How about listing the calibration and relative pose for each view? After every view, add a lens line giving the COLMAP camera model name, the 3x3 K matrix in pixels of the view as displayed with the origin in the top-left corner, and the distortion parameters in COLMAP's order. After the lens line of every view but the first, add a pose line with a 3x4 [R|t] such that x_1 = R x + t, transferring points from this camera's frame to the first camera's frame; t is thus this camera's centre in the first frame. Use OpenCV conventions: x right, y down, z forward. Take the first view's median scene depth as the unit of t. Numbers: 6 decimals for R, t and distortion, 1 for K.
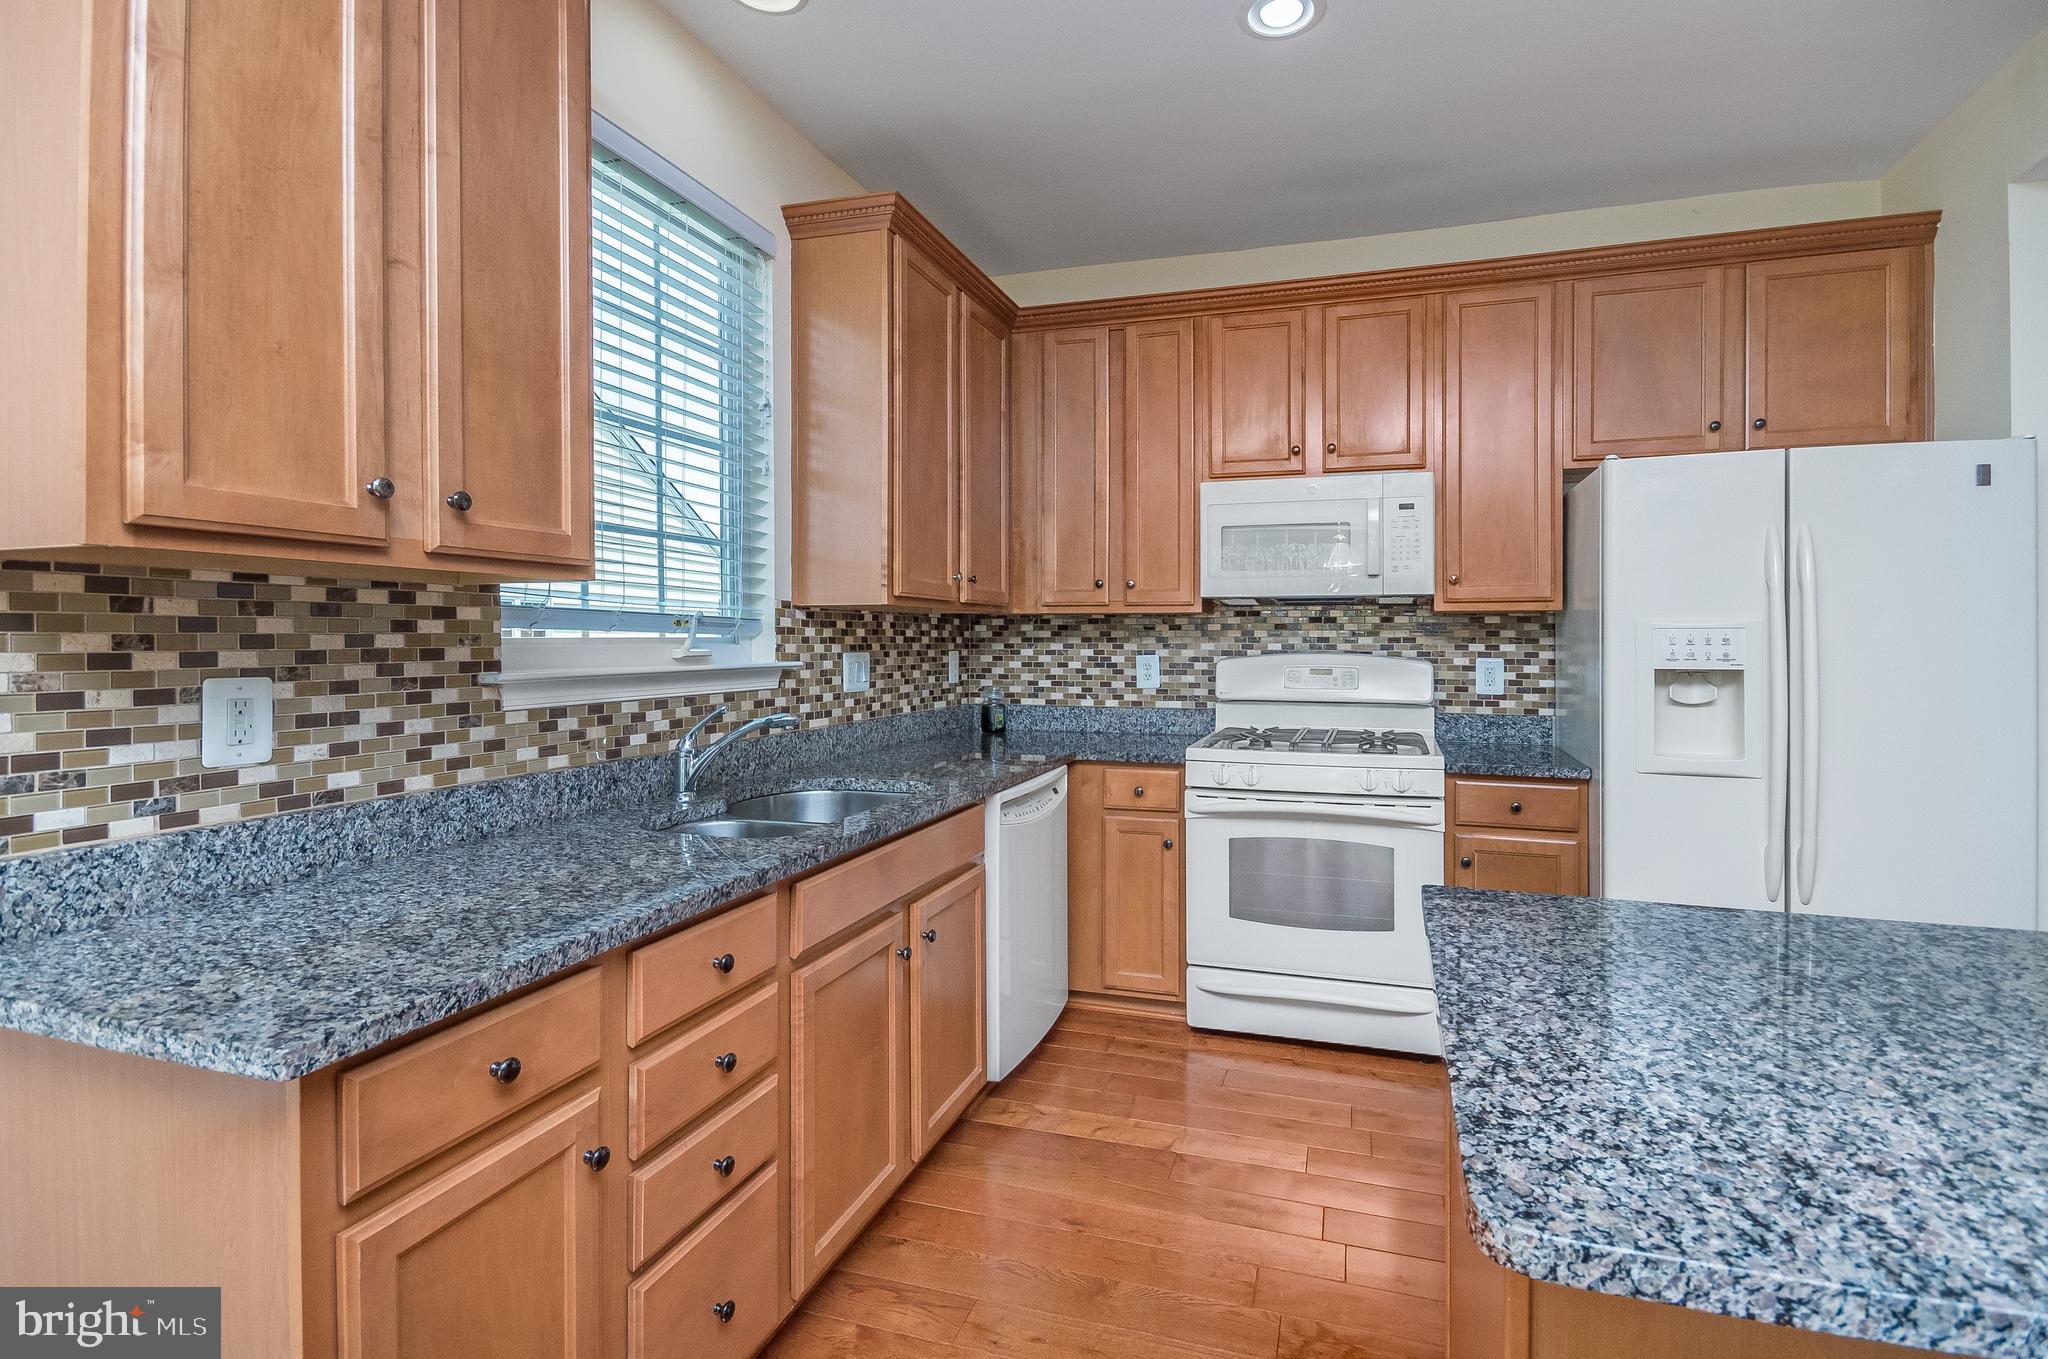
lens RADIAL K [[953.8, 0, 1049.0], [0, 953.8, 638.7], [0, 0, 1]] dist [0.015845, -0.005832]
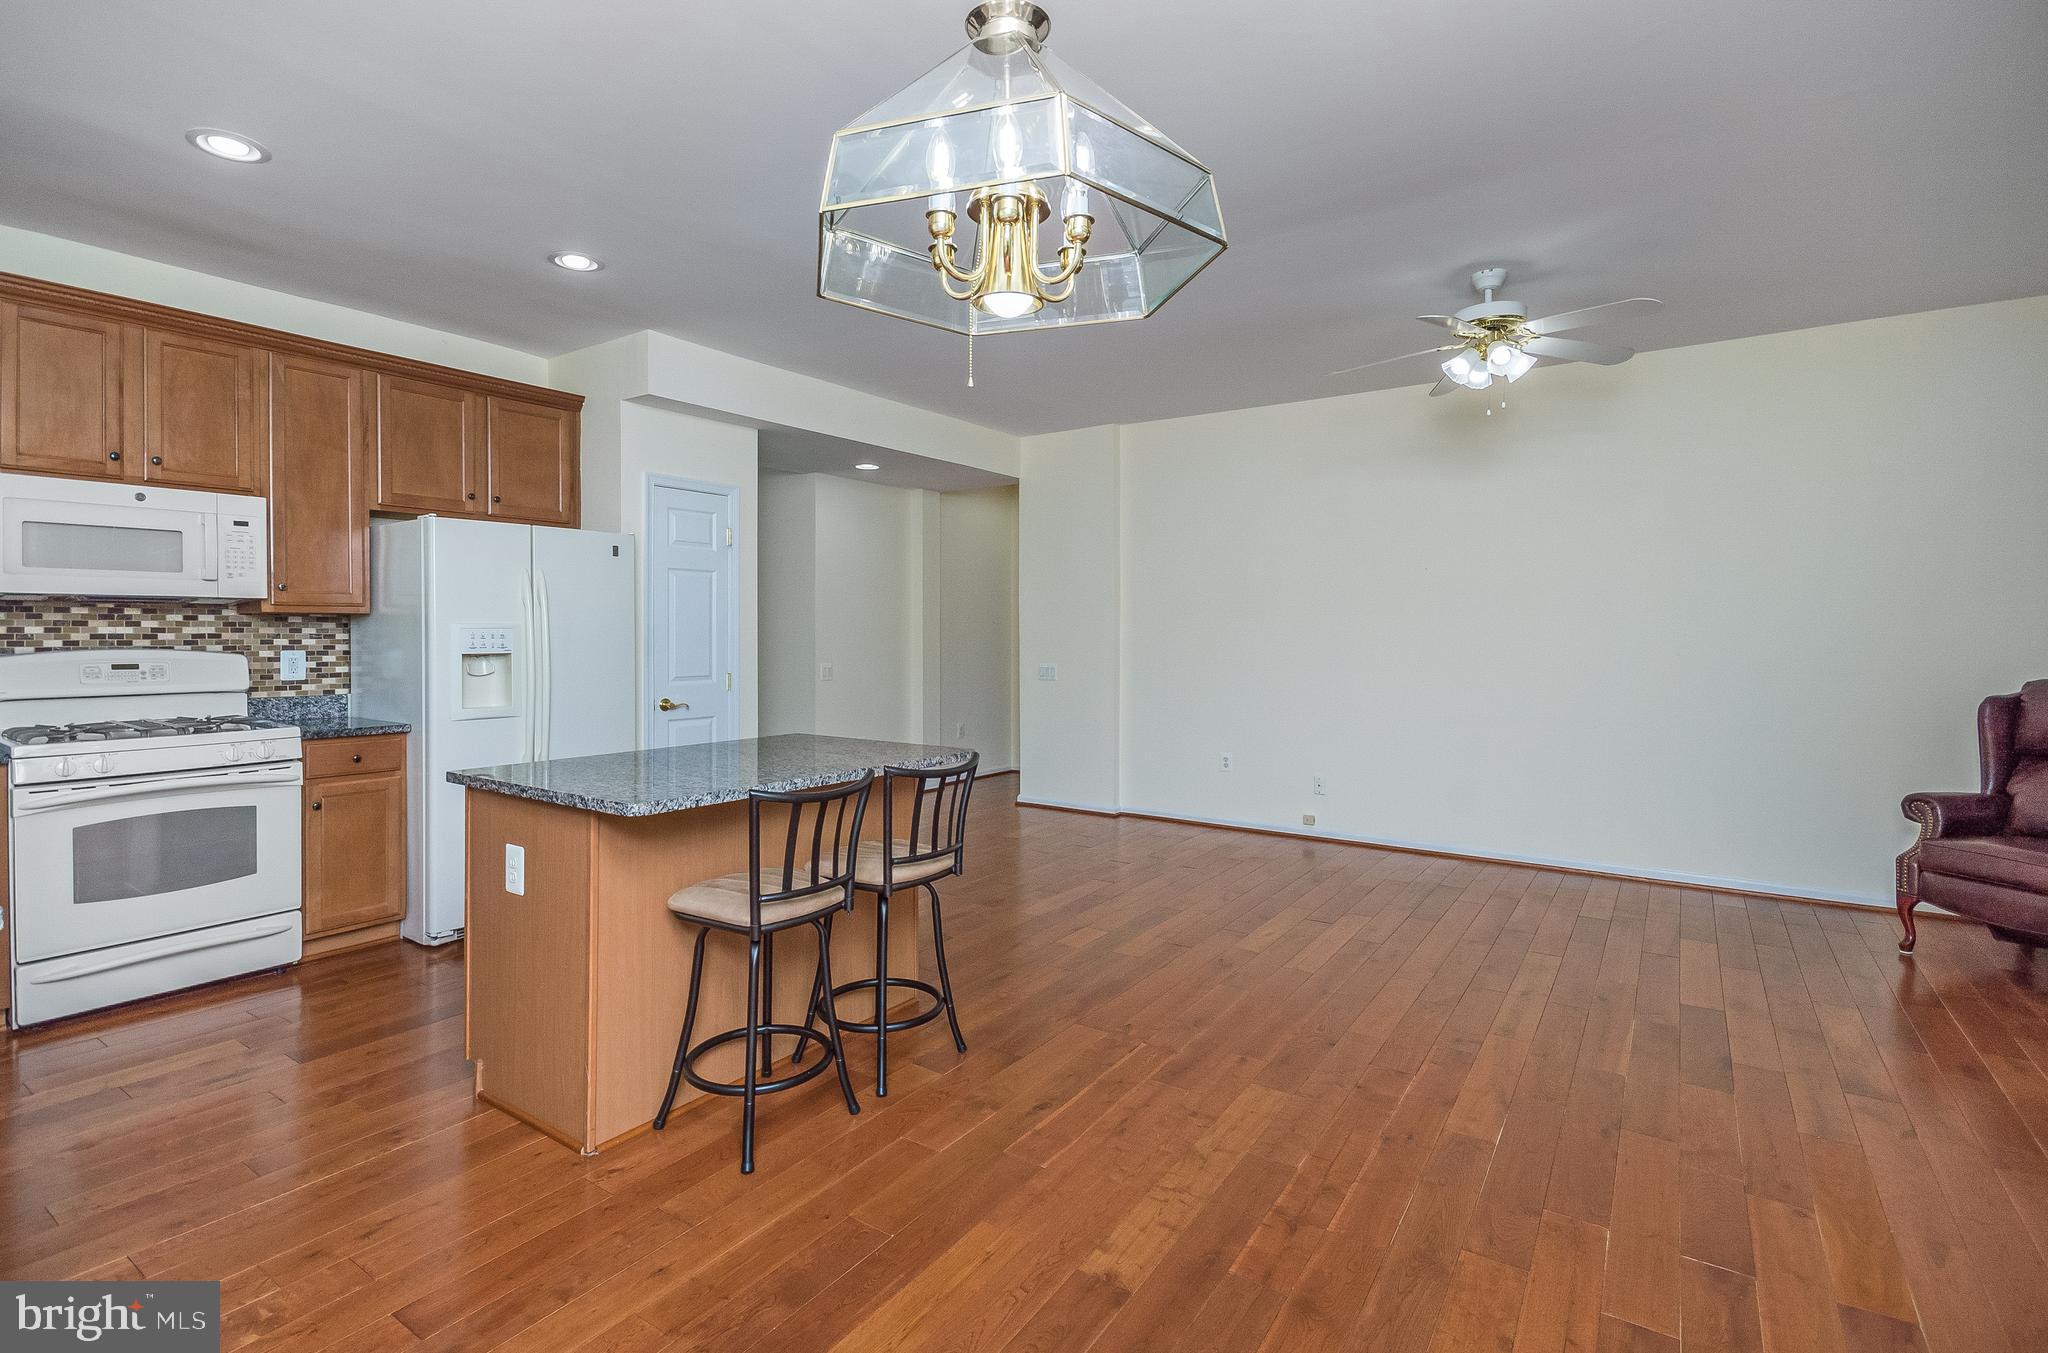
lens RADIAL K [[953.8, 0, 1038.8], [0, 953.8, 647.6], [0, 0, 1]] dist [0.015845, -0.005832]
pose [[0.282382, -0.015129, 0.959183, -0.452118], [0.000920, 0.999879, 0.015500, -0.001678], [-0.959302, -0.003495, 0.282362, -0.263552]]
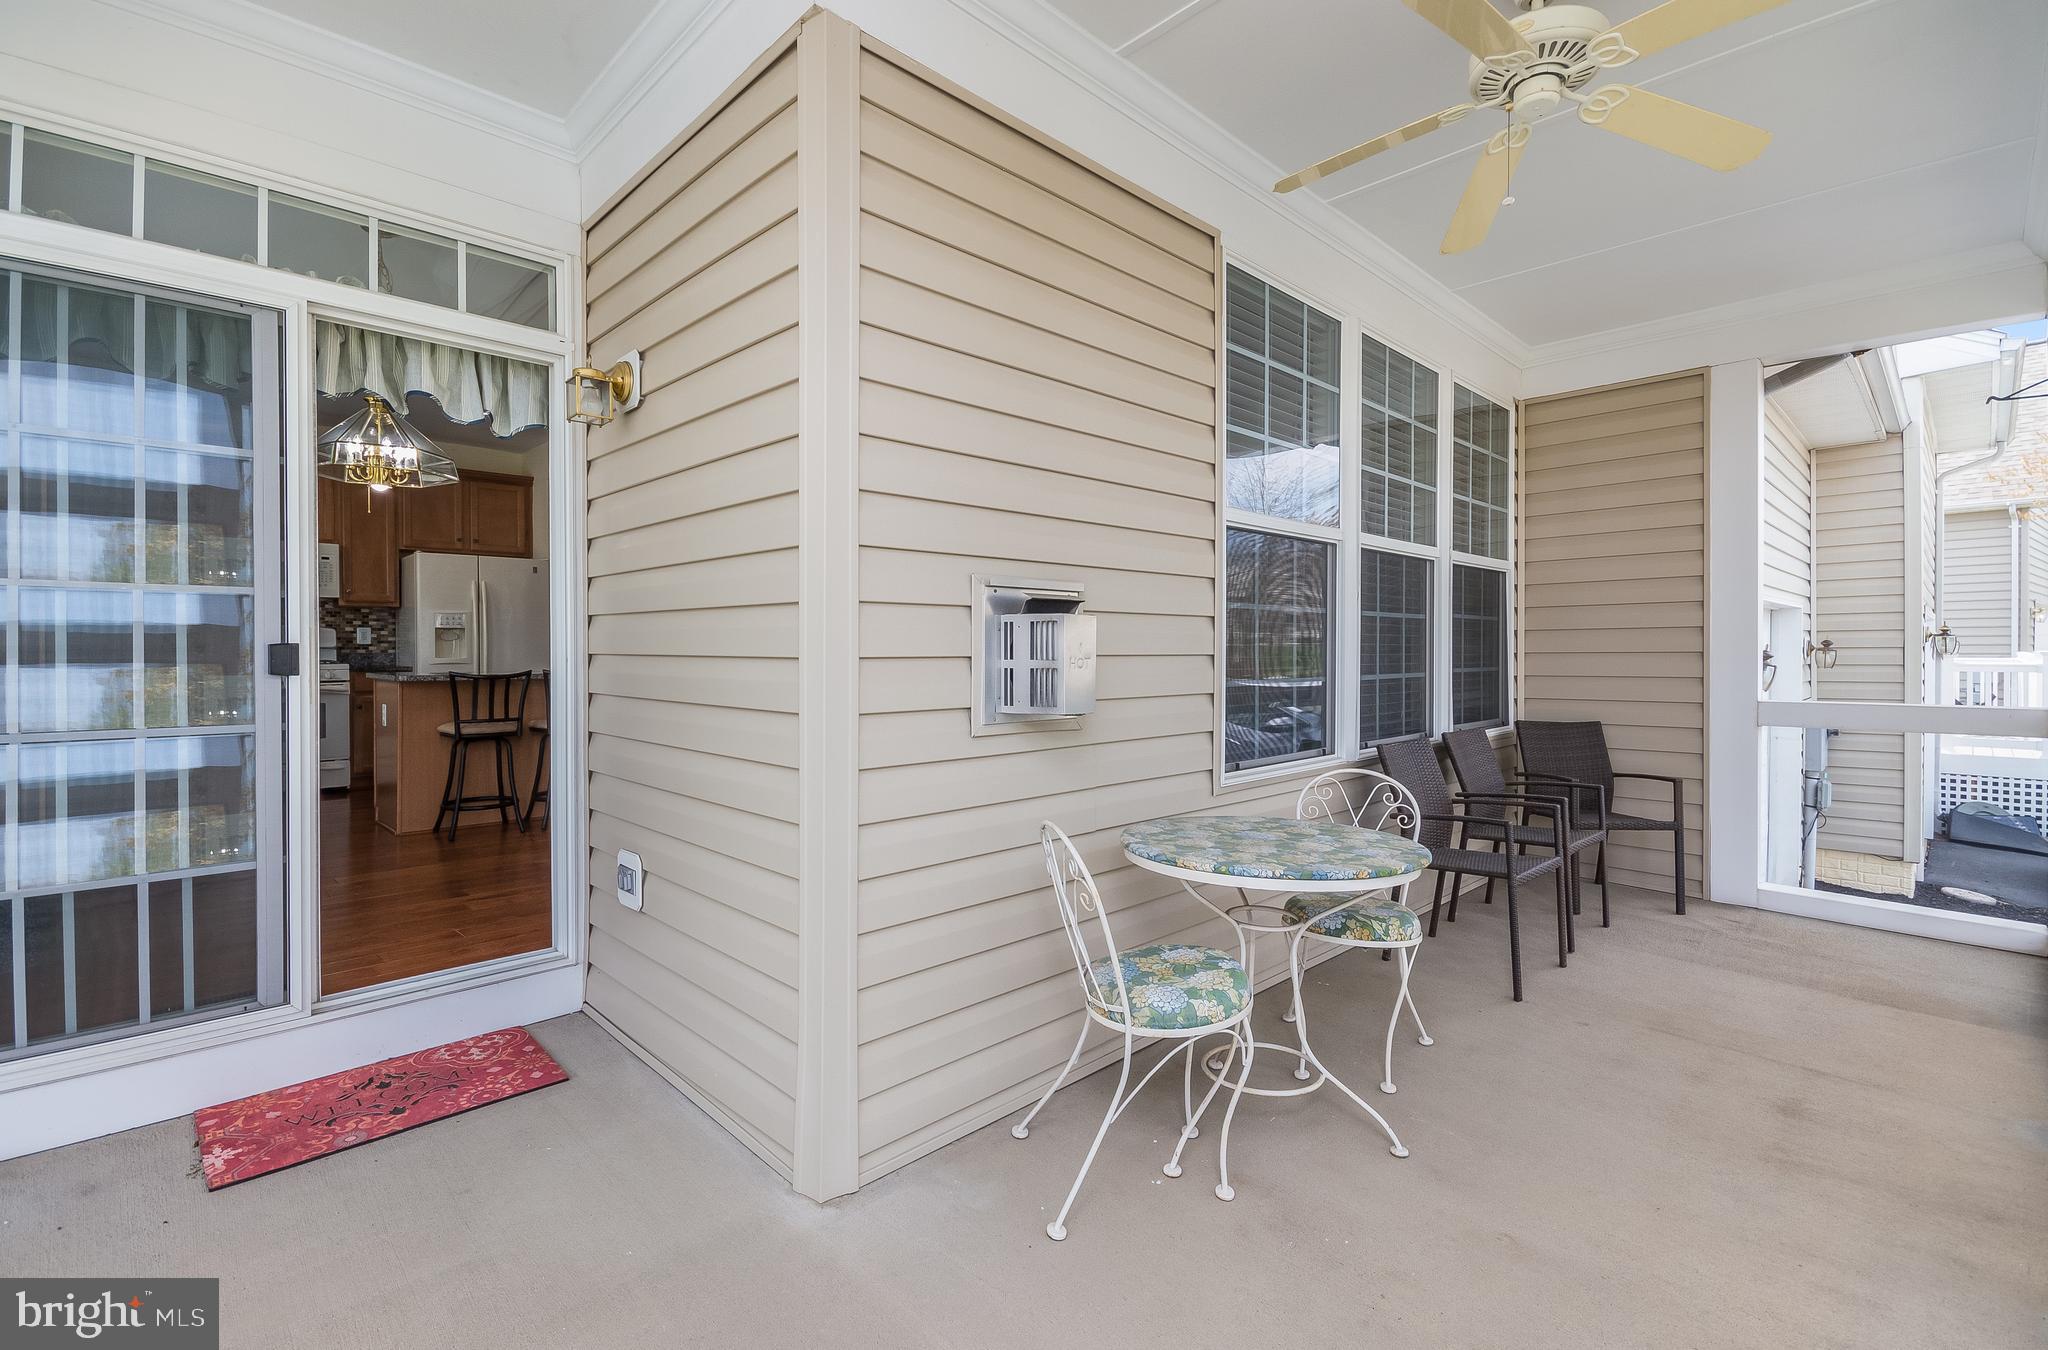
lens RADIAL K [[936.8, 0, 1029.3], [0, 936.8, 661.0], [0, 0, 1]] dist [0.014009, -0.010993]
pose [[0.459292, -0.008407, 0.888245, -0.772249], [0.001105, 0.999960, 0.008893, 0.080311], [-0.888285, -0.003103, 0.459283, -1.378008]]
